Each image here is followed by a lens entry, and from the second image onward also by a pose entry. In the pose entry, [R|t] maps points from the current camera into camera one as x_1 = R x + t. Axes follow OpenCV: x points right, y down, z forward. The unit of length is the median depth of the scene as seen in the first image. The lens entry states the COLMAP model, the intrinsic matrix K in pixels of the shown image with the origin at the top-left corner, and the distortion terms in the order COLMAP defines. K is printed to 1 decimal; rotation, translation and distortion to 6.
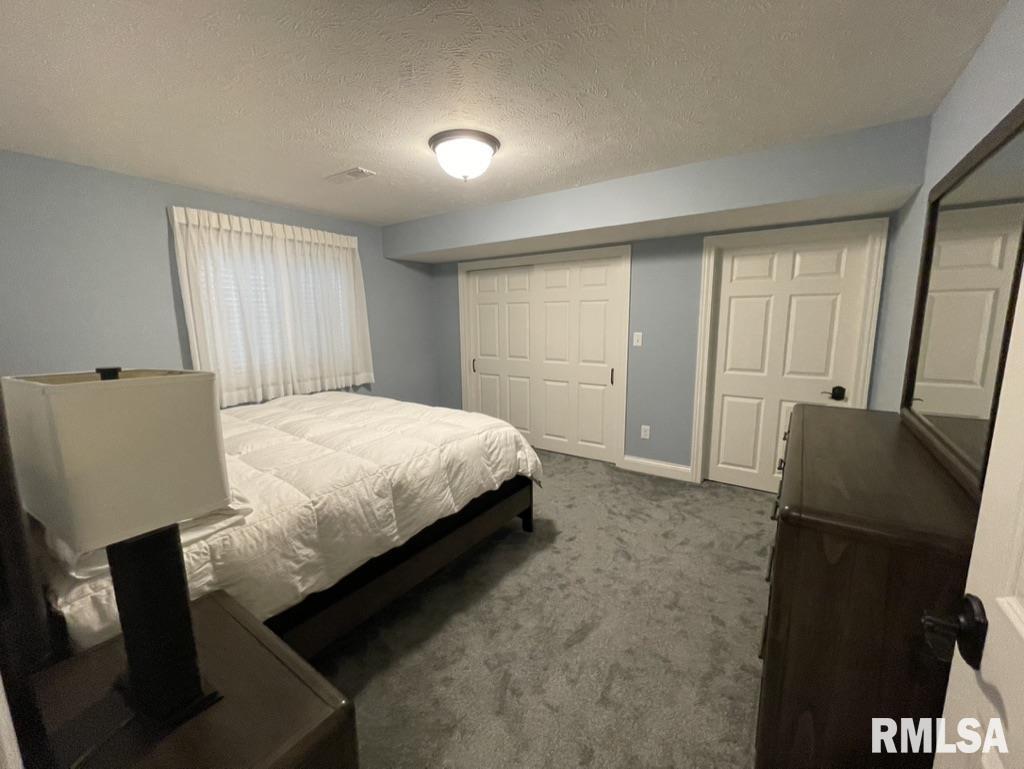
lens RADIAL K [[413.1, 0, 513.1], [0, 413.1, 382.6], [0, 0, 1]] dist [0.003067, 0.000063]
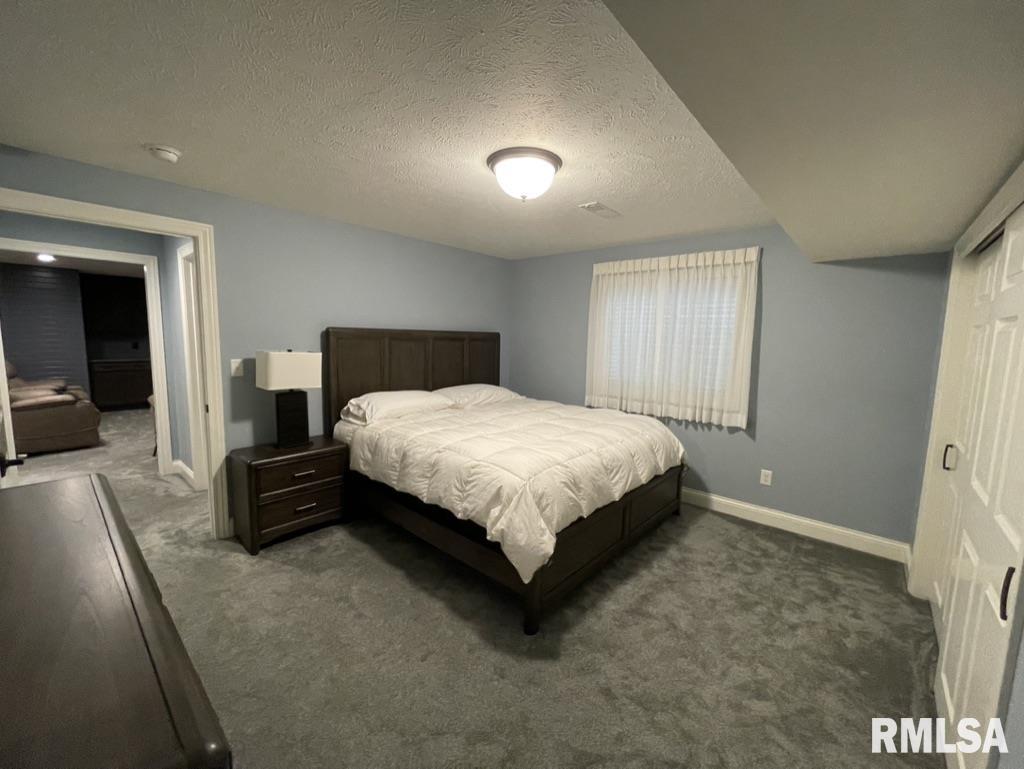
lens RADIAL K [[413.1, 0, 511.6], [0, 413.1, 384.4], [0, 0, 1]] dist [0.003067, 0.000063]
pose [[-0.110818, 0.124300, -0.986037, 0.966736], [-0.177436, 0.973733, 0.142690, -0.234864], [0.977873, 0.190771, -0.085851, 1.266926]]
